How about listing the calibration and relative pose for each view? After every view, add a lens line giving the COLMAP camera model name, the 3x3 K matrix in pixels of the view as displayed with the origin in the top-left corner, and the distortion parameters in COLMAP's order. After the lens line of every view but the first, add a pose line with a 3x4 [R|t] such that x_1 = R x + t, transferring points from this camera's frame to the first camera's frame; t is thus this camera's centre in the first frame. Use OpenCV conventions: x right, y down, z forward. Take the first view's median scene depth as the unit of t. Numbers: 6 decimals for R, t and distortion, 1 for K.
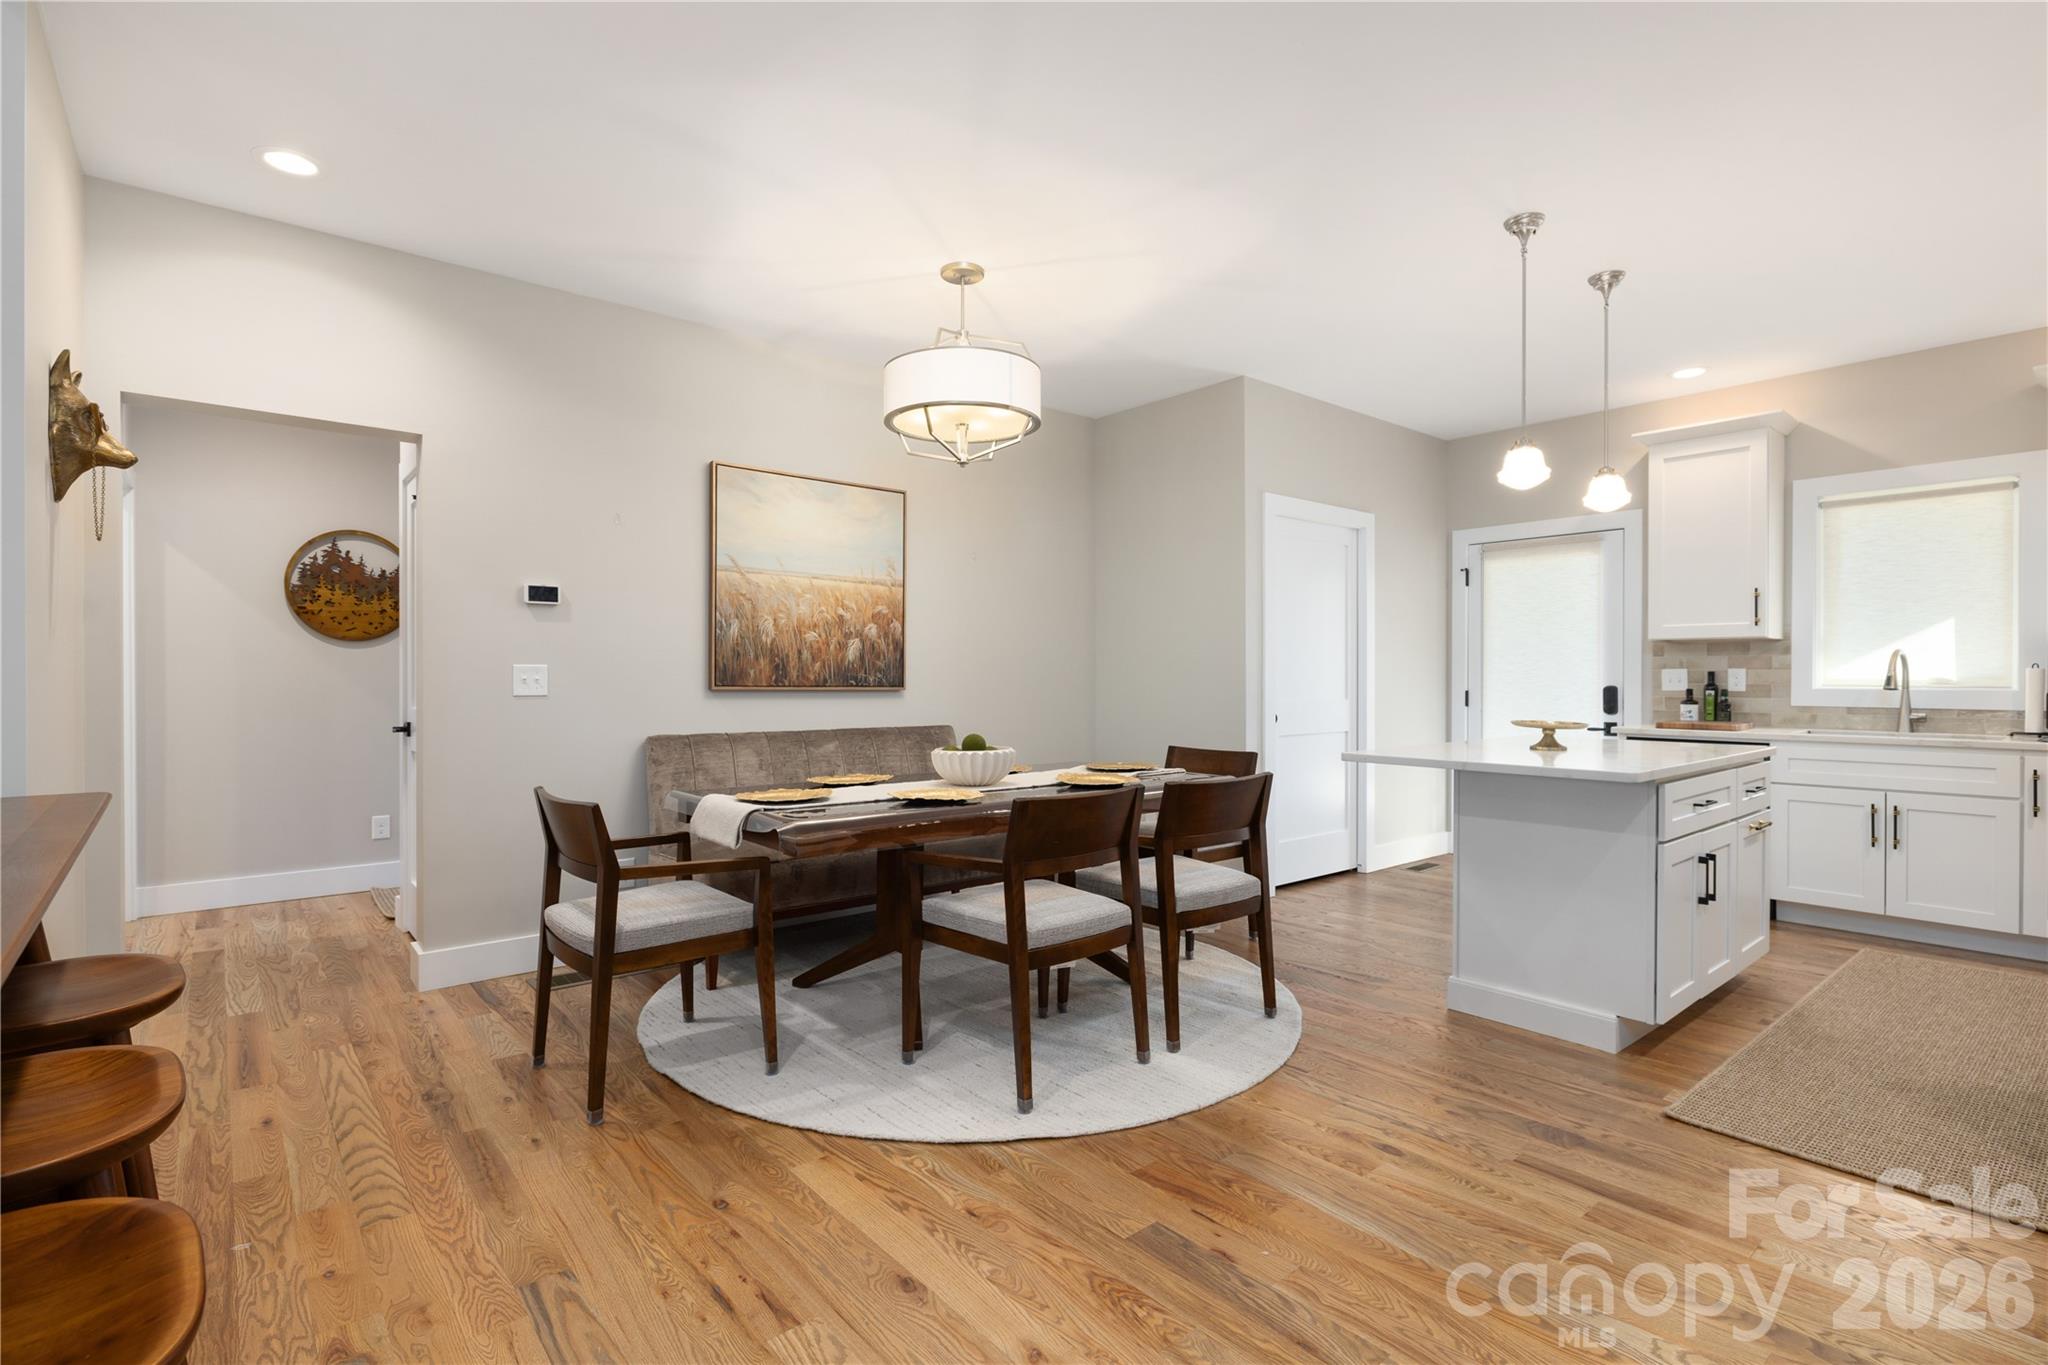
lens RADIAL K [[980.5, 0, 1019.7], [0, 980.5, 675.8], [0, 0, 1]] dist [0.001420, -0.000441]
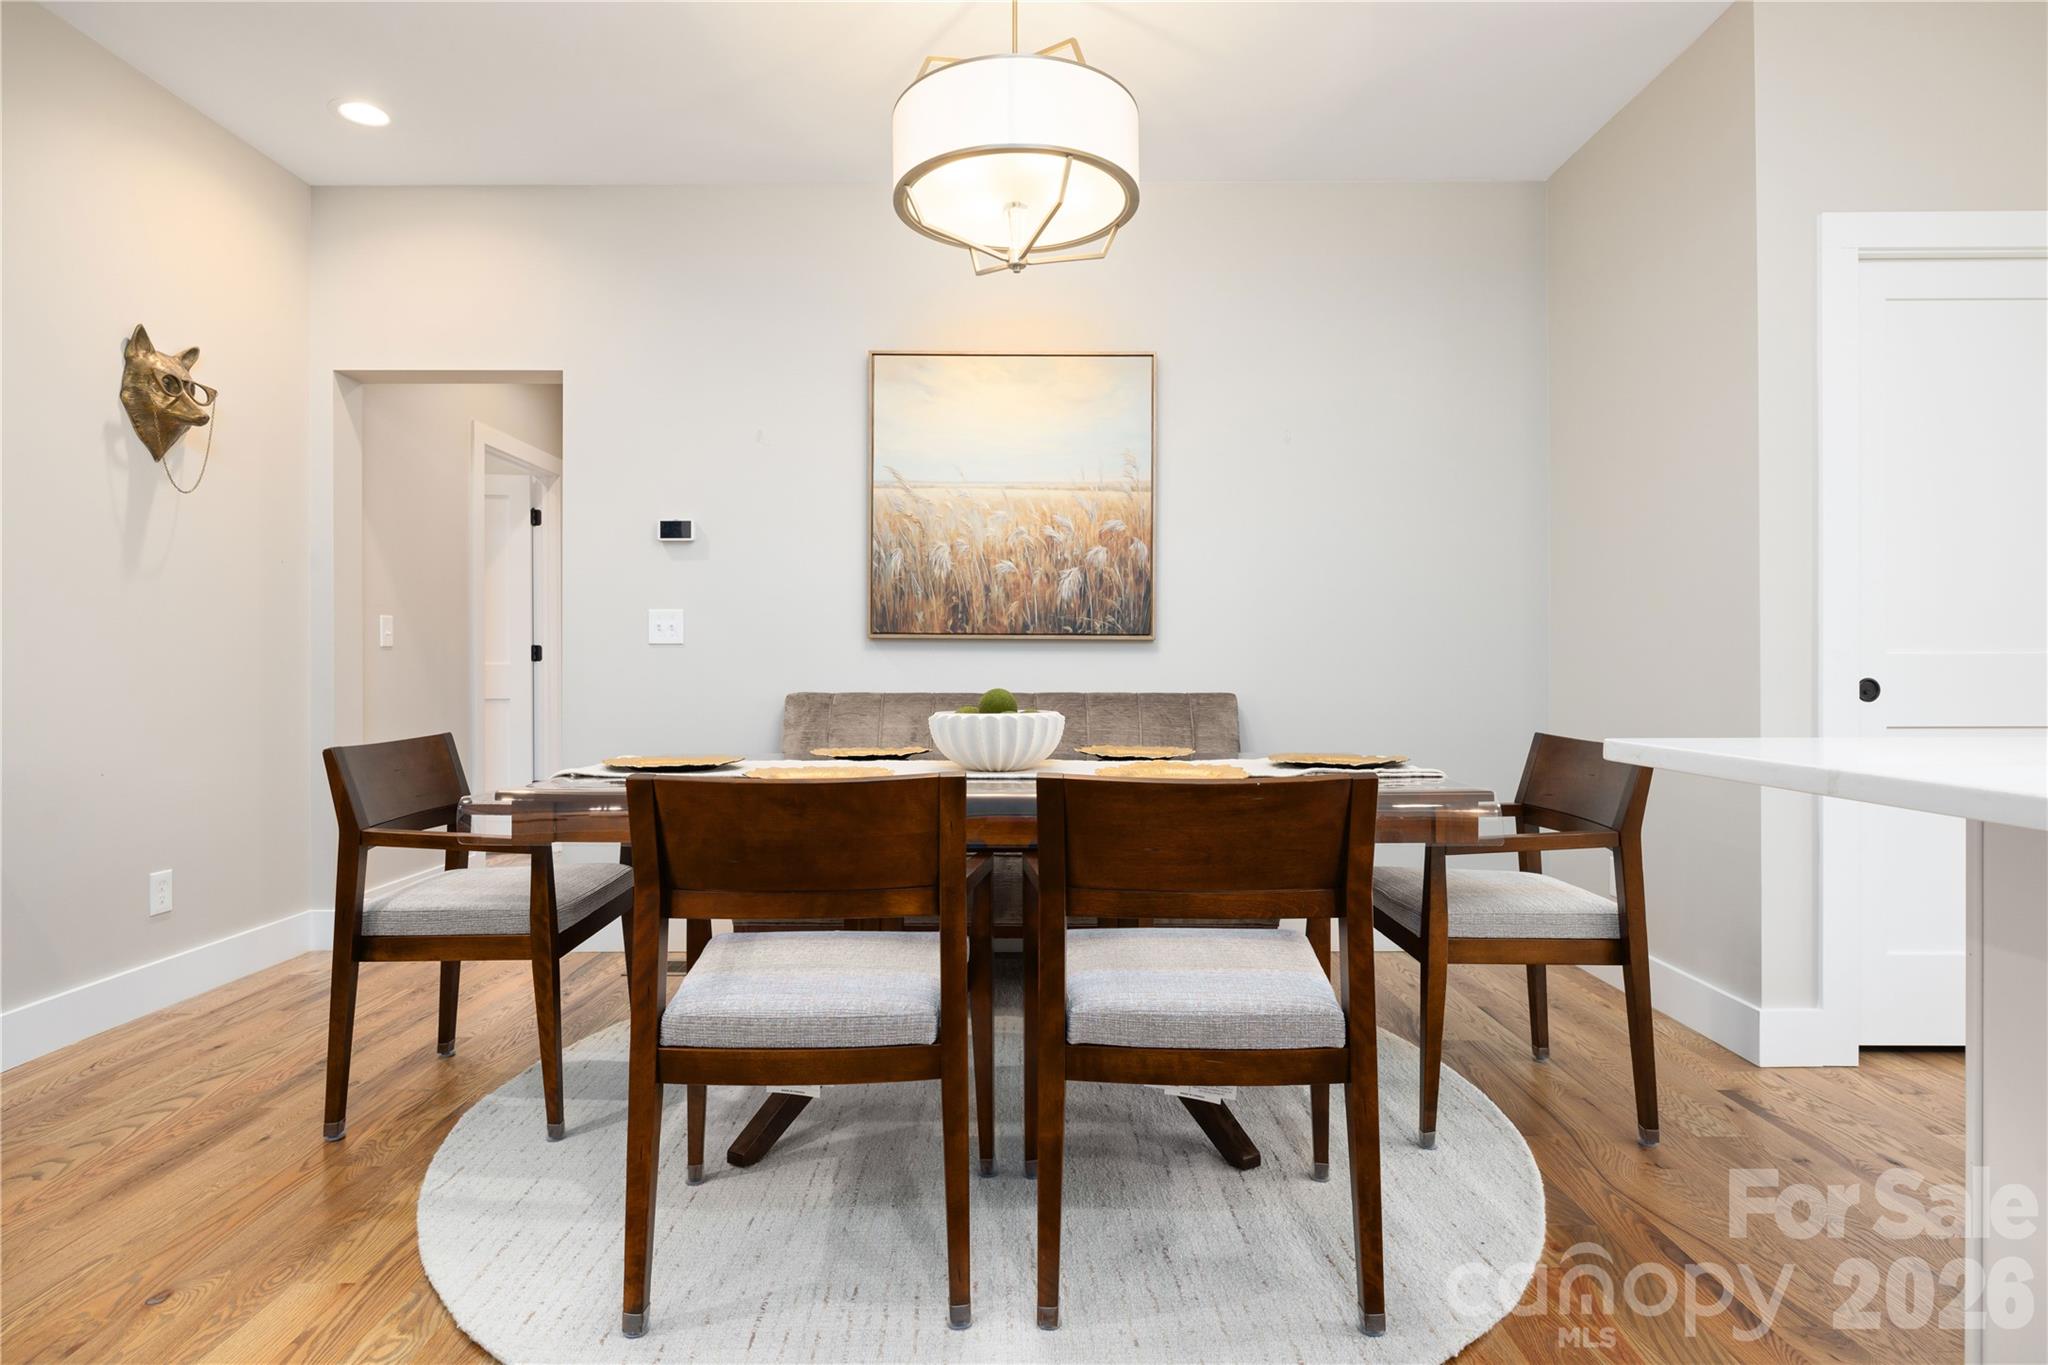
lens RADIAL K [[1085.8, 0, 1022.3], [0, 1085.8, 667.7], [0, 0, 1]] dist [-0.003343, 0.000833]
pose [[0.757968, -0.004164, -0.652278, 0.336180], [0.002885, 0.999991, -0.003031, 0.038956], [0.652285, 0.000416, 0.757974, 0.392312]]
